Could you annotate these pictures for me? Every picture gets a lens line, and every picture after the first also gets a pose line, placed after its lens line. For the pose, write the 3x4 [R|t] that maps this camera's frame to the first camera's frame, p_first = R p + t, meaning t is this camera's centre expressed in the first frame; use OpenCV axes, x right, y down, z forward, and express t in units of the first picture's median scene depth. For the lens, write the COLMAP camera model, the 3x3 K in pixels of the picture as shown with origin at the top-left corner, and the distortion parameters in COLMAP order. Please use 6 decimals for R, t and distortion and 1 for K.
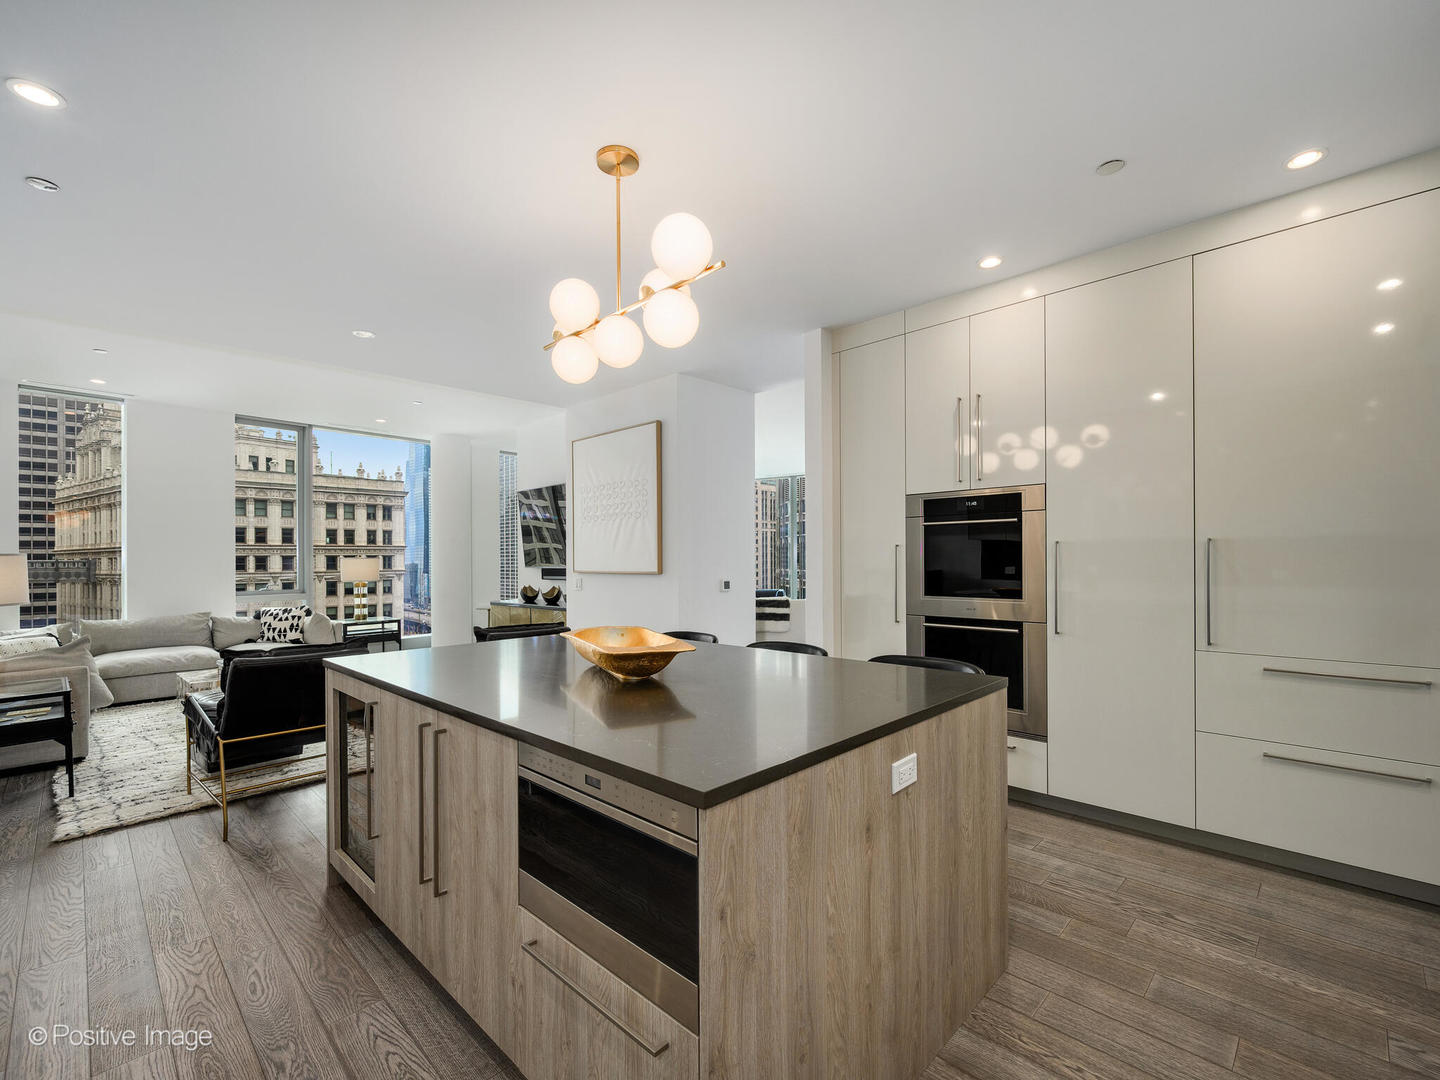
lens RADIAL K [[662.9, 0, 725.5], [0, 662.9, 550.3], [0, 0, 1]] dist [0.008310, 0.001528]
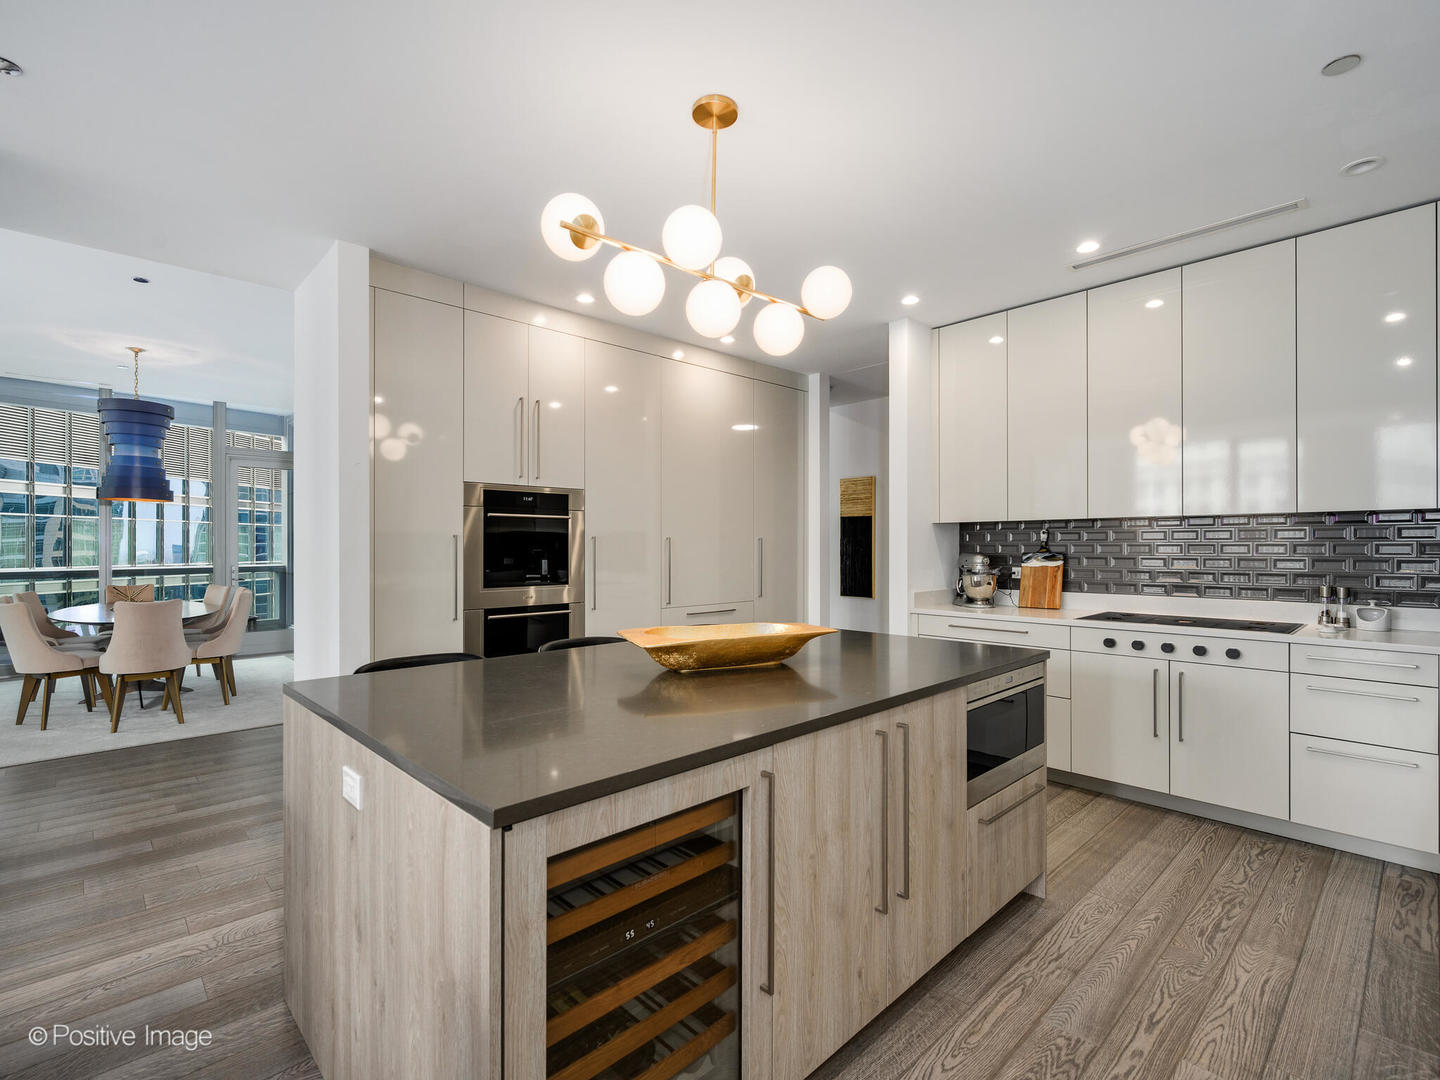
lens RADIAL K [[684.4, 0, 748.7], [0, 684.4, 547.8], [0, 0, 1]] dist [0.001945, -0.001420]
pose [[-0.003898, 0.006475, 0.999971, -0.740844], [-0.007286, 0.999952, -0.006504, 0.014093], [-0.999966, -0.007311, -0.003851, 0.647276]]
